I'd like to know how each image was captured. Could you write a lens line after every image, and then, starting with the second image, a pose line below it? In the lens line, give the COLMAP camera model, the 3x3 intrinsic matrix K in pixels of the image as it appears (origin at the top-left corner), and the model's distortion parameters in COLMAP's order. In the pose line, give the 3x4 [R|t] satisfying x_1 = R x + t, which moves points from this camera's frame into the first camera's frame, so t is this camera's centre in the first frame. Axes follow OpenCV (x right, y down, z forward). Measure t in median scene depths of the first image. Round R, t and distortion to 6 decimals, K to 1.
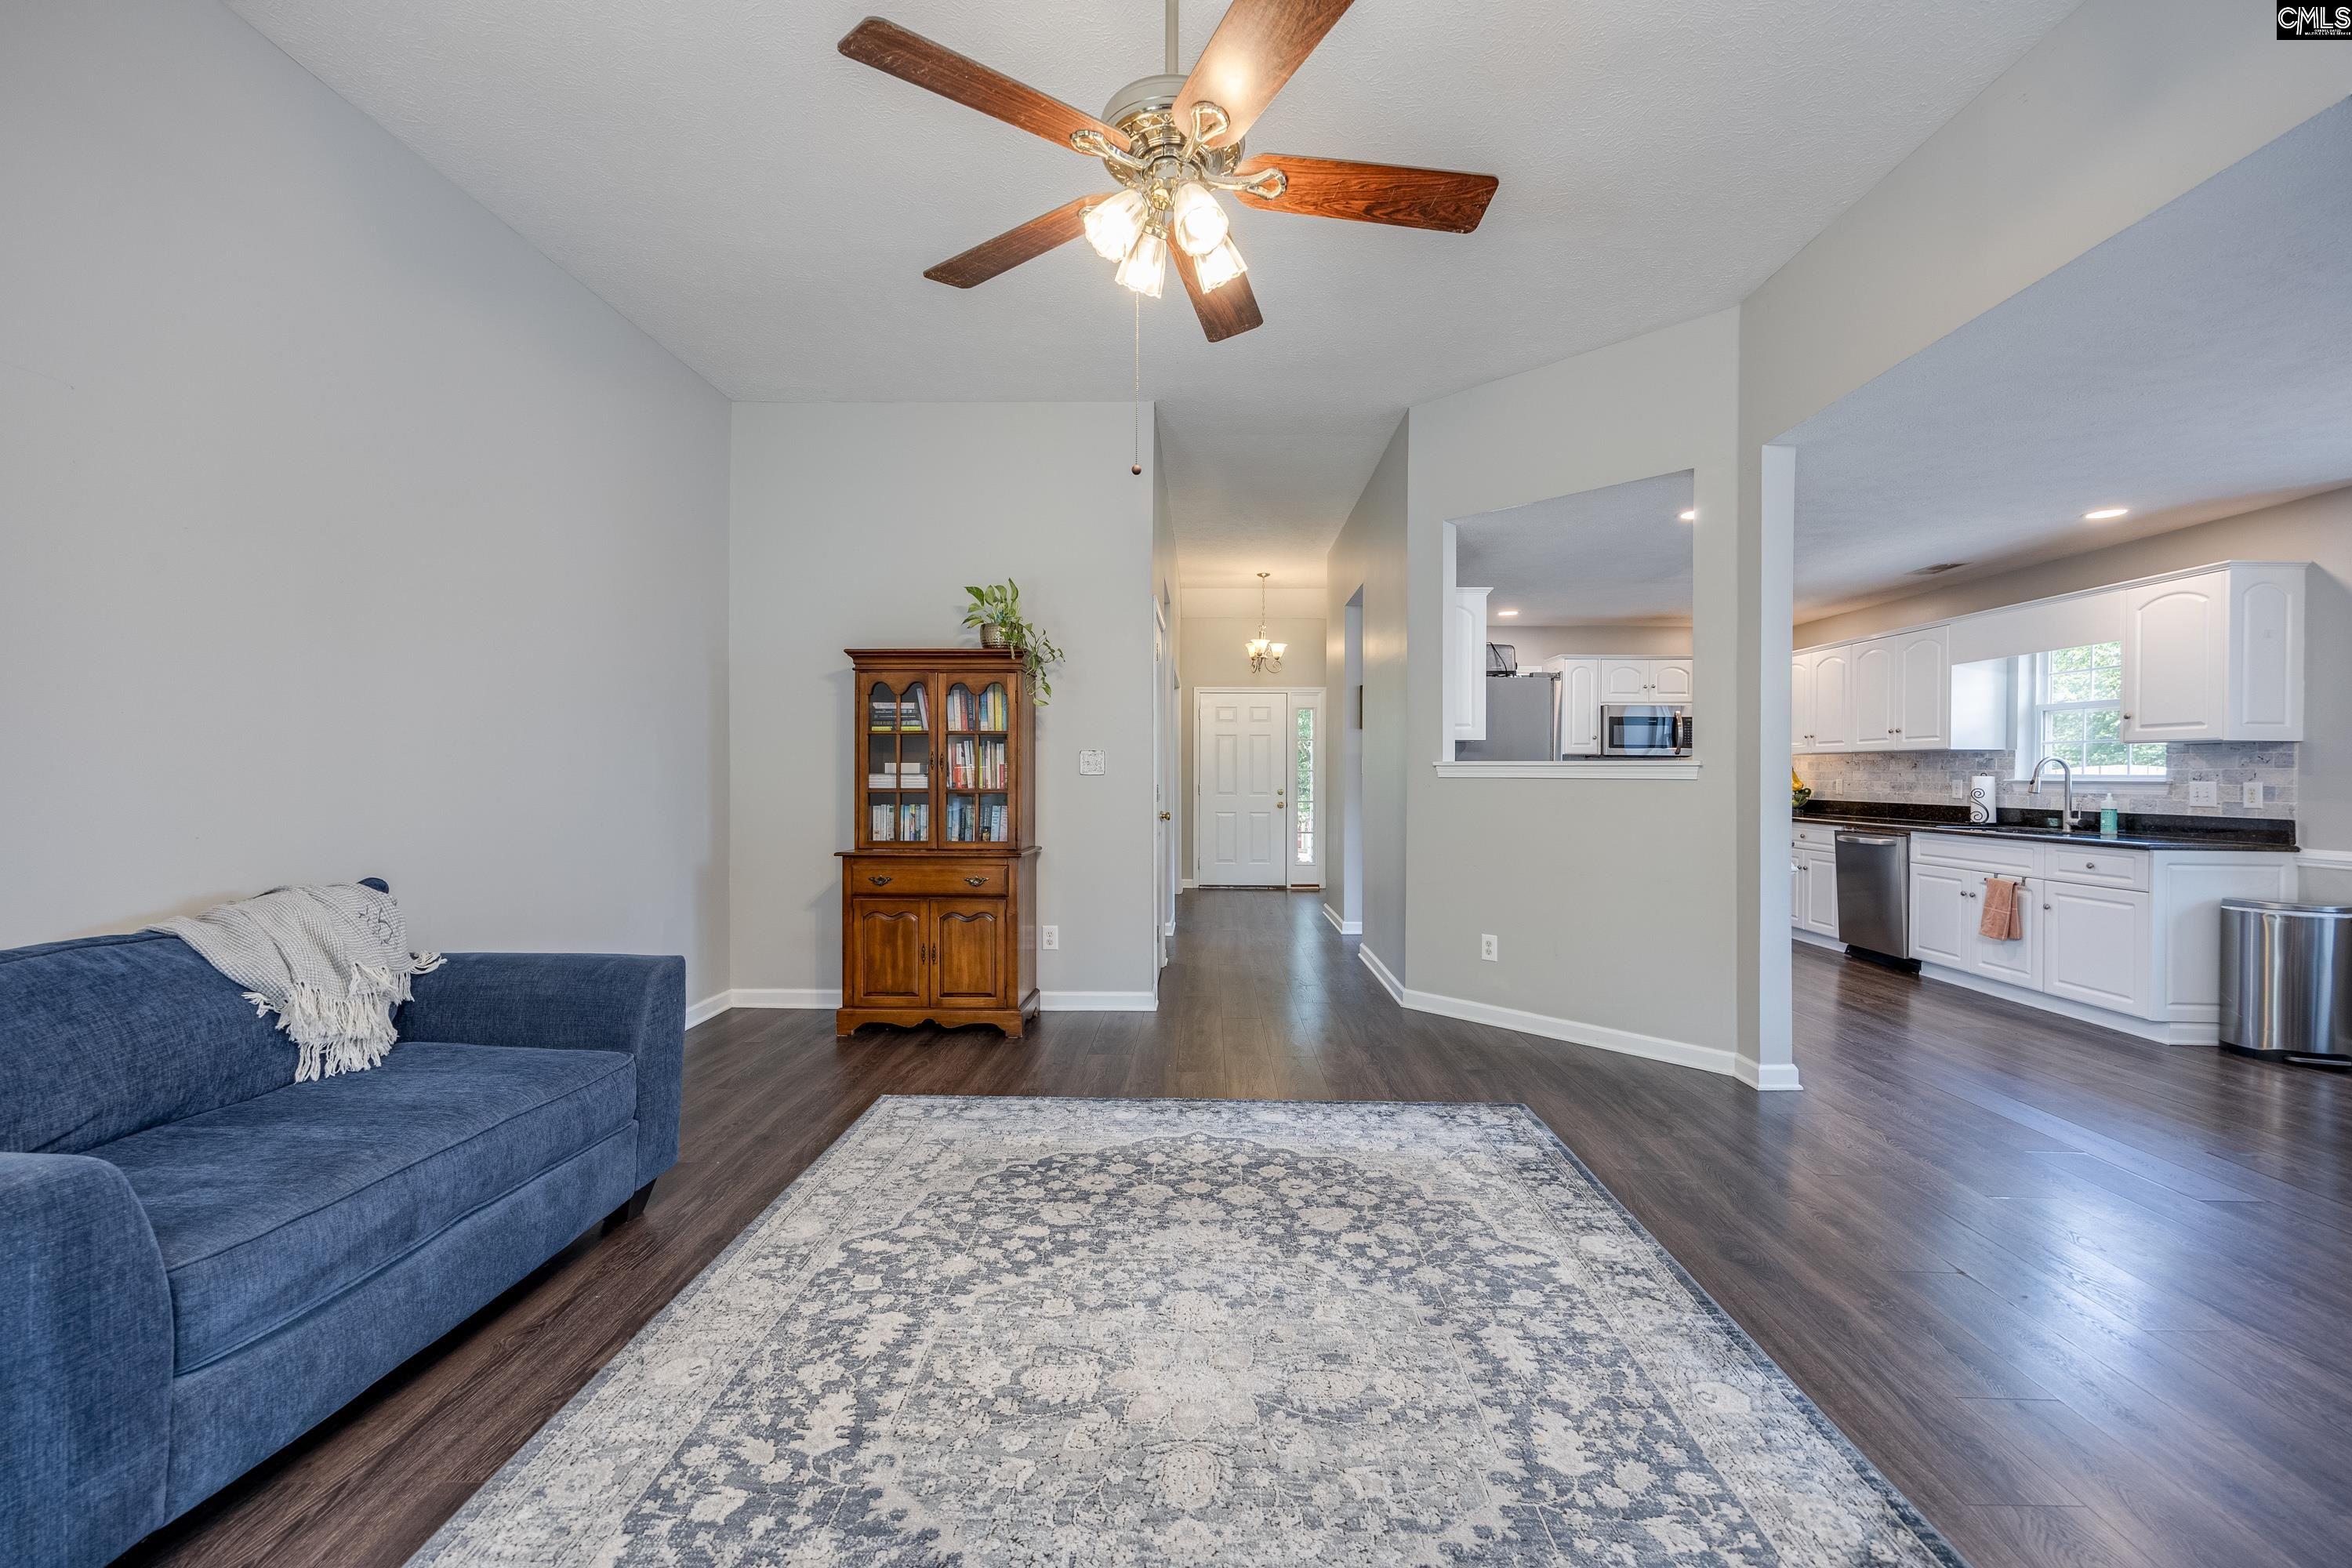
lens RADIAL K [[1069.4, 0, 1183.7], [0, 1069.4, 788.9], [0, 0, 1]] dist [-0.018488, -0.000026]
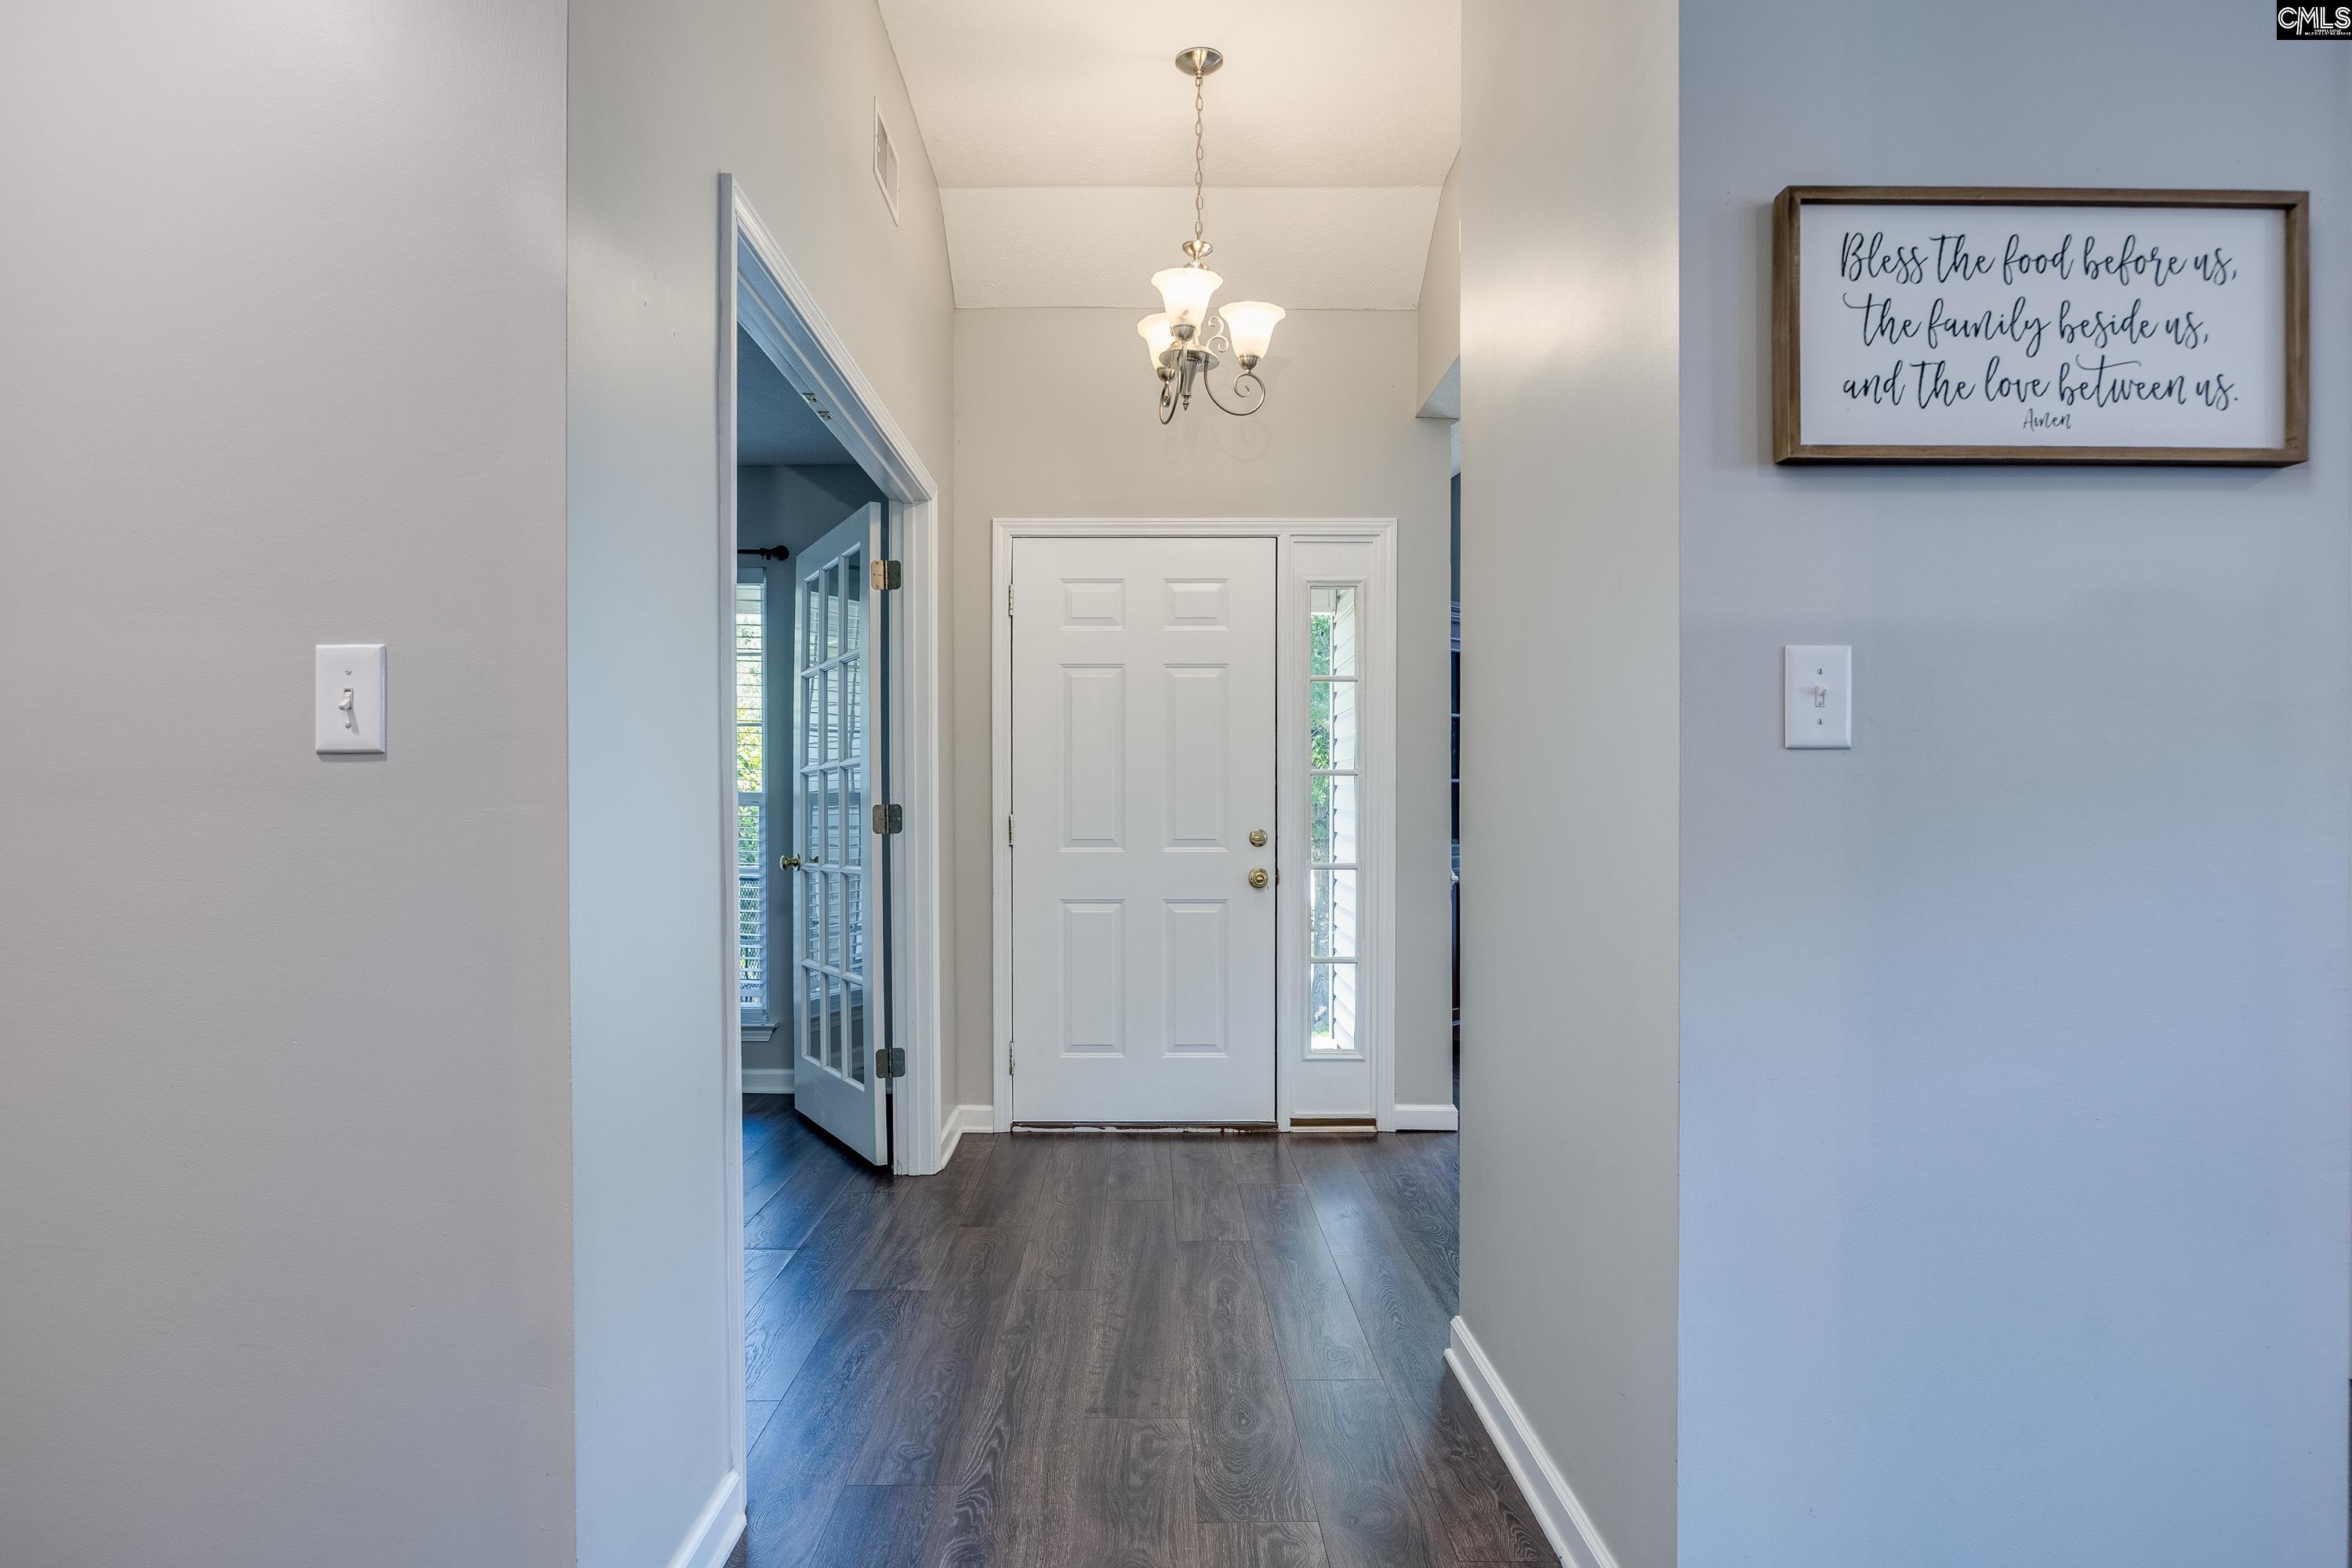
lens RADIAL K [[1069.4, 0, 1183.7], [0, 1069.4, 788.9], [0, 0, 1]] dist [-0.018488, -0.000026]
pose [[0.999846, 0.002565, 0.017364, 0.061992], [-0.002423, 0.999963, -0.008216, -0.008003], [-0.017385, 0.008173, 0.999815, 0.680945]]
